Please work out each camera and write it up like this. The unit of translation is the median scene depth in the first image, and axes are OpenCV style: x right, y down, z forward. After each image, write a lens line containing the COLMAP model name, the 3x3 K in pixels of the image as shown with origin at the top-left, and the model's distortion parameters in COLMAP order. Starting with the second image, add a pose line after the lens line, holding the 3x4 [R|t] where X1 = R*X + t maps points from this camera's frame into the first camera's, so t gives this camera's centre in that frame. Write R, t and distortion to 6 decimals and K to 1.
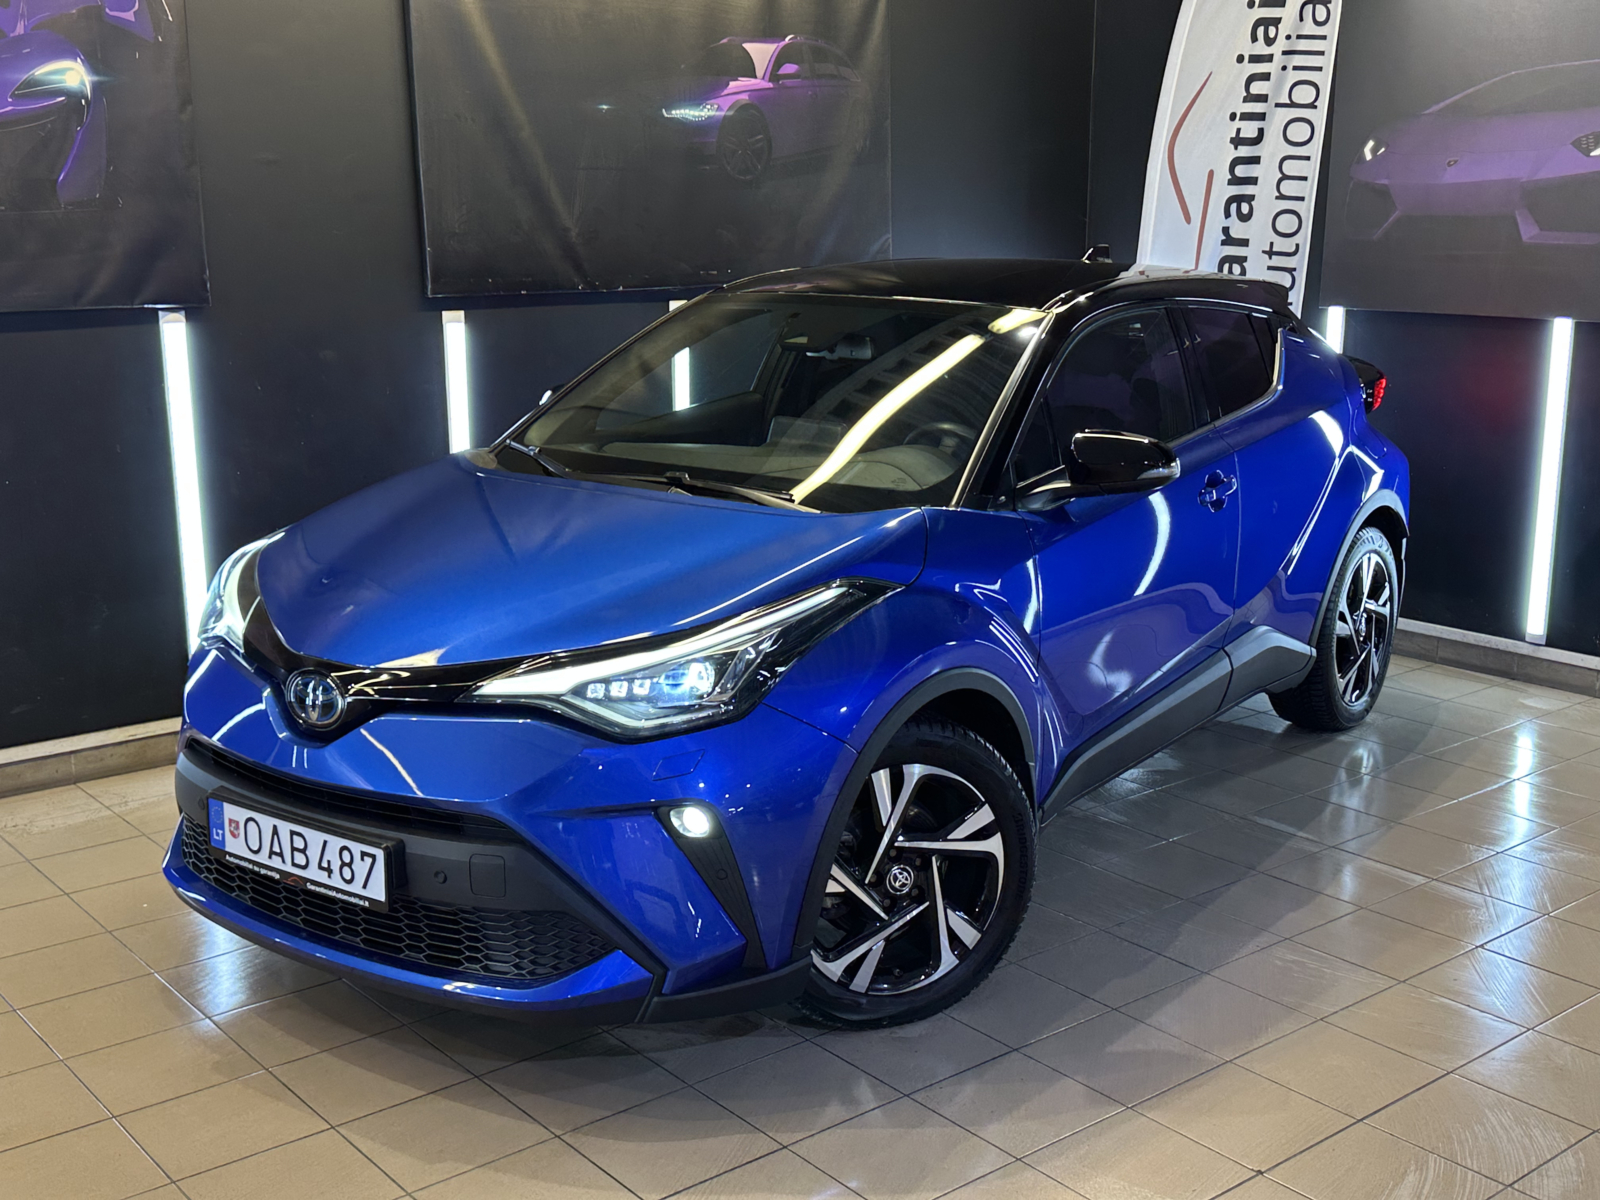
lens RADIAL K [[1817.9, 0, 800.0], [0, 1817.9, 600.0], [0, 0, 1]] dist [0.009024, 0.001528]
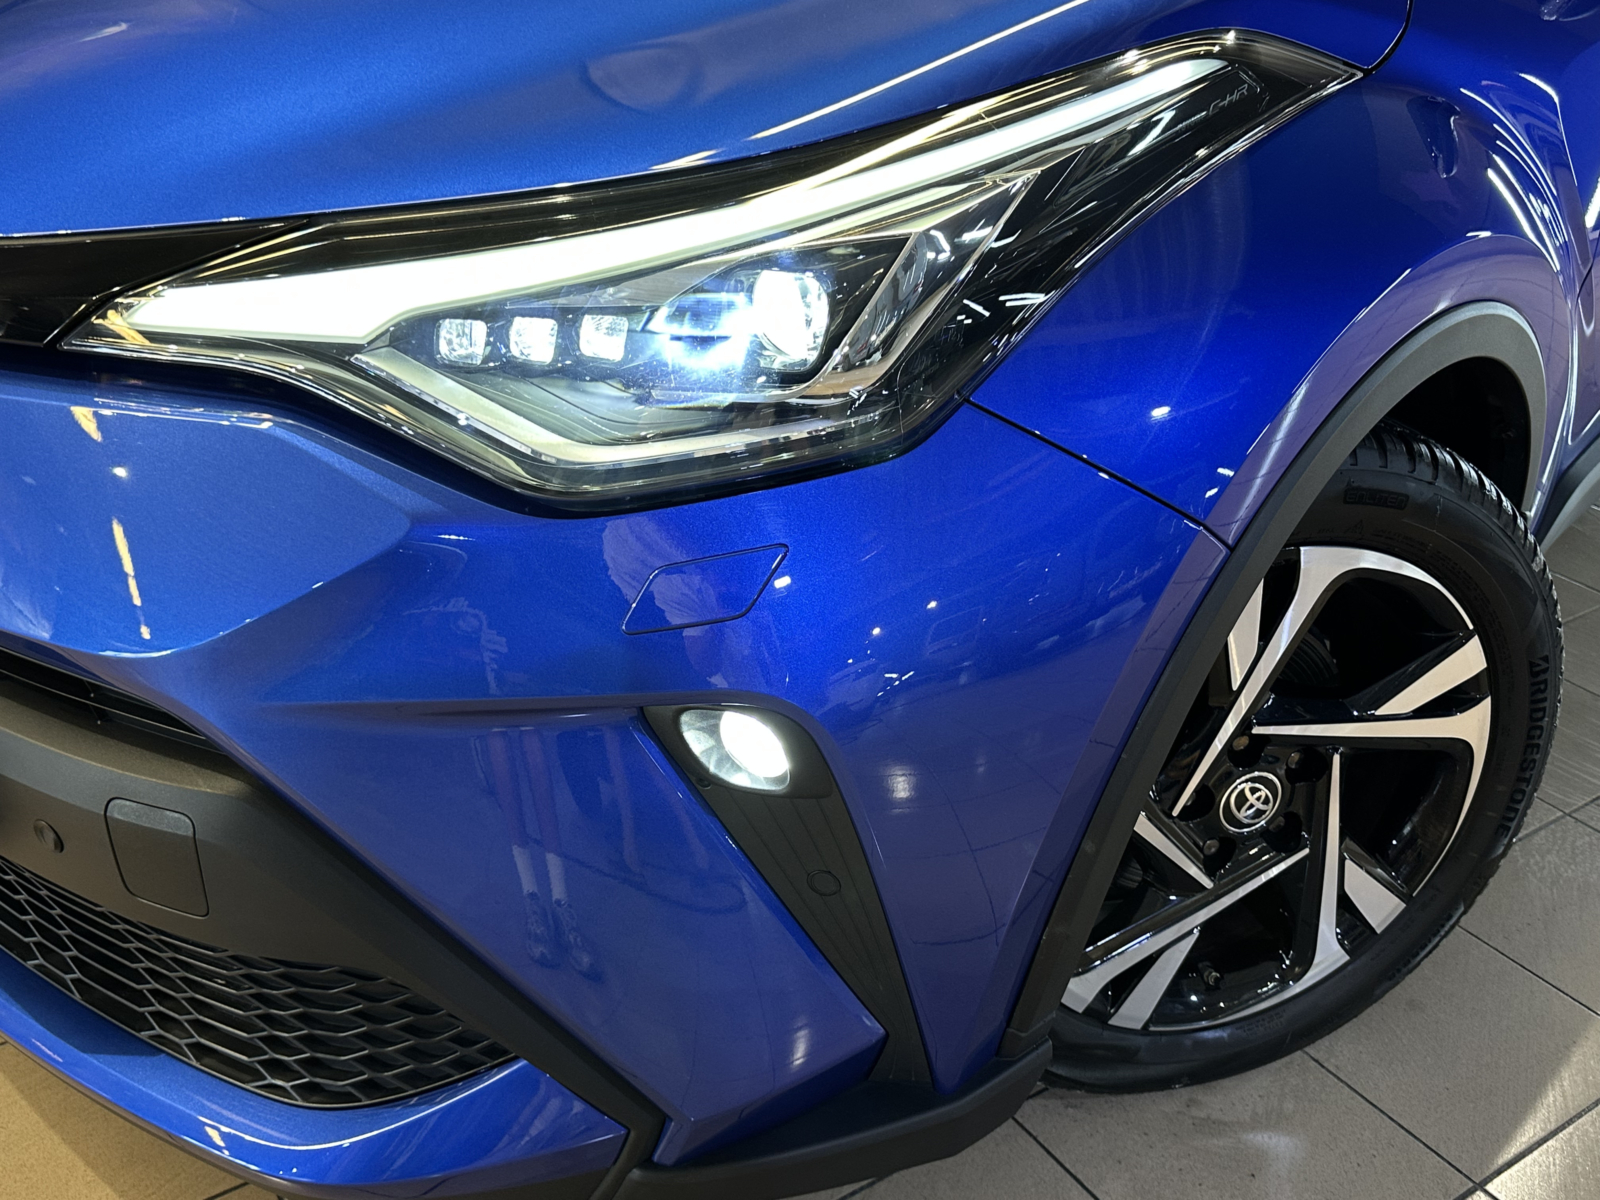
lens RADIAL K [[1594.5, 0, 800.0], [0, 1594.5, 600.0], [0, 0, 1]] dist [0.129112, -0.003707]
pose [[0.995305, 0.061252, -0.074946, -0.027263], [-0.041418, 0.969345, 0.242186, 0.021841], [0.087483, -0.237945, 0.967331, 0.692680]]
